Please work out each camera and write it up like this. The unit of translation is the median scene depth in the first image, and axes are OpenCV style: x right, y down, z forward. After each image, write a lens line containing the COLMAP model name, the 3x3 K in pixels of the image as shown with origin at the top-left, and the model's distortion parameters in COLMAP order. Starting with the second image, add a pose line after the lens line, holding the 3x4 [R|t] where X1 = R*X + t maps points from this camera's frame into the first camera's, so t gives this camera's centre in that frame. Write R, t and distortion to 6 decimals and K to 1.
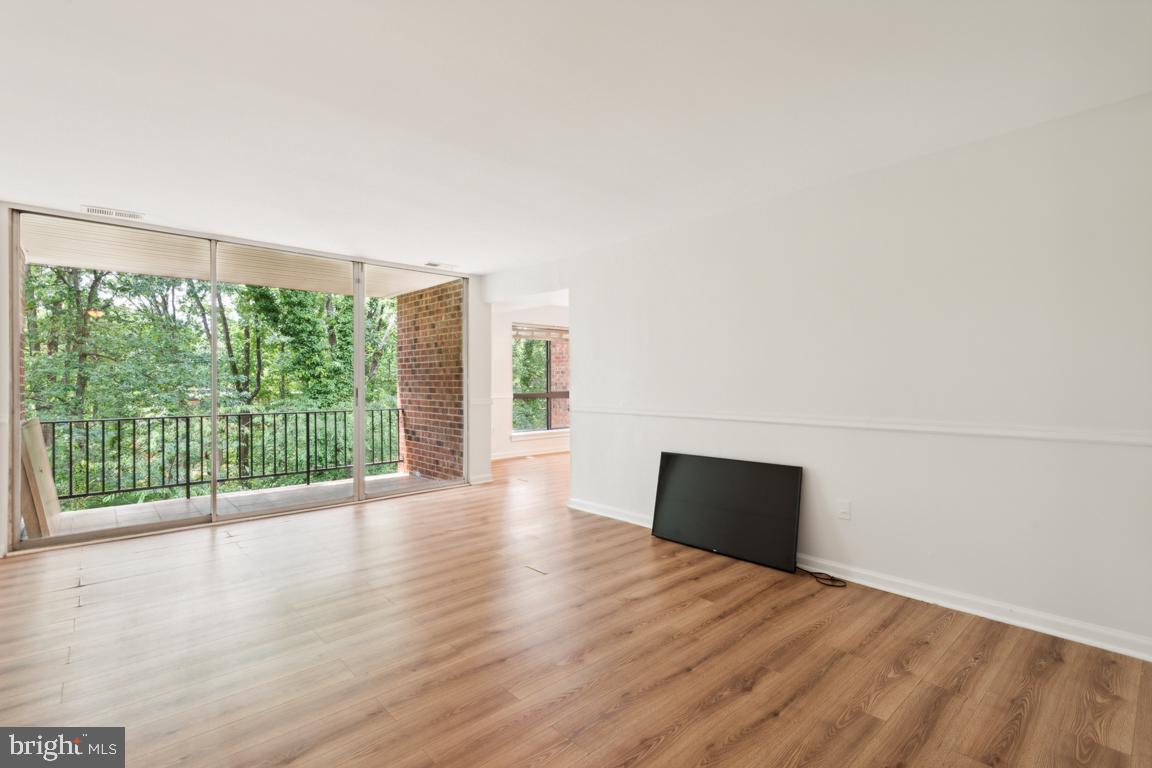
lens RADIAL K [[540.3, 0, 575.7], [0, 540.3, 382.5], [0, 0, 1]] dist [0.021312, -0.000152]
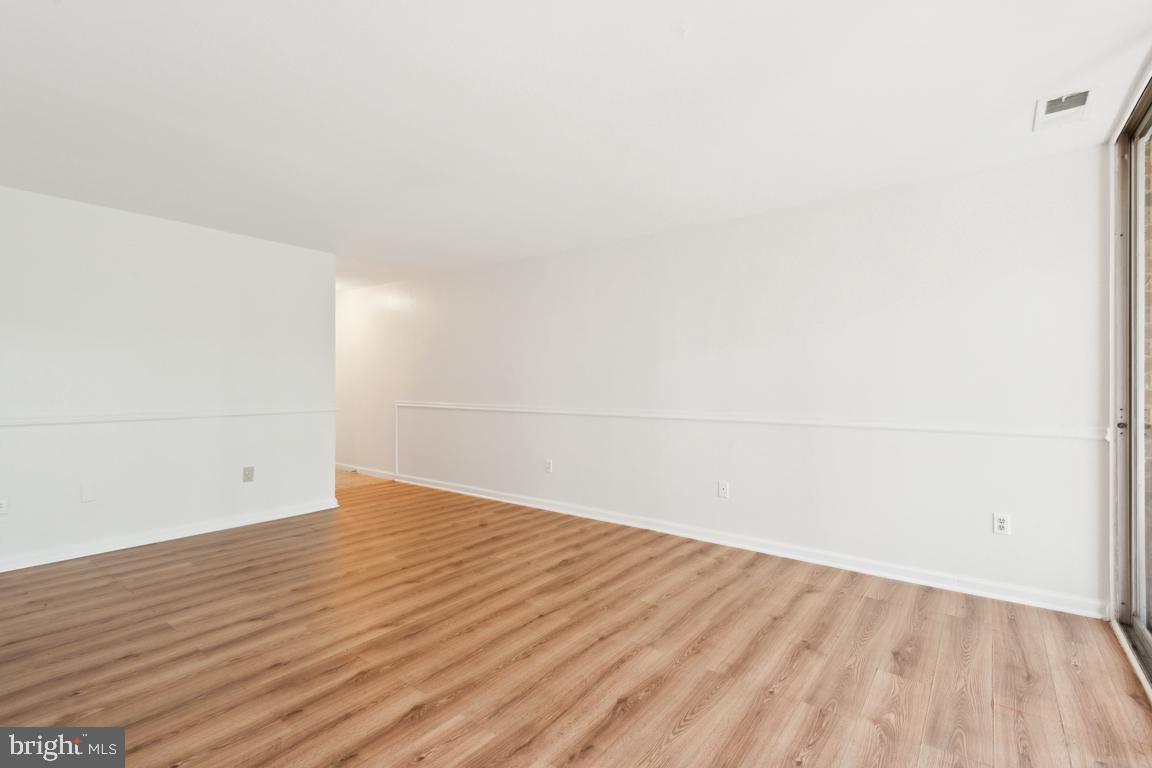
lens RADIAL K [[540.3, 0, 576.8], [0, 540.3, 382.9], [0, 0, 1]] dist [0.021312, -0.000152]
pose [[-0.981911, 0.001833, -0.189336, -0.058252], [0.001292, 0.999995, 0.002982, -0.000884], [0.189341, 0.002684, -0.981908, 0.467199]]
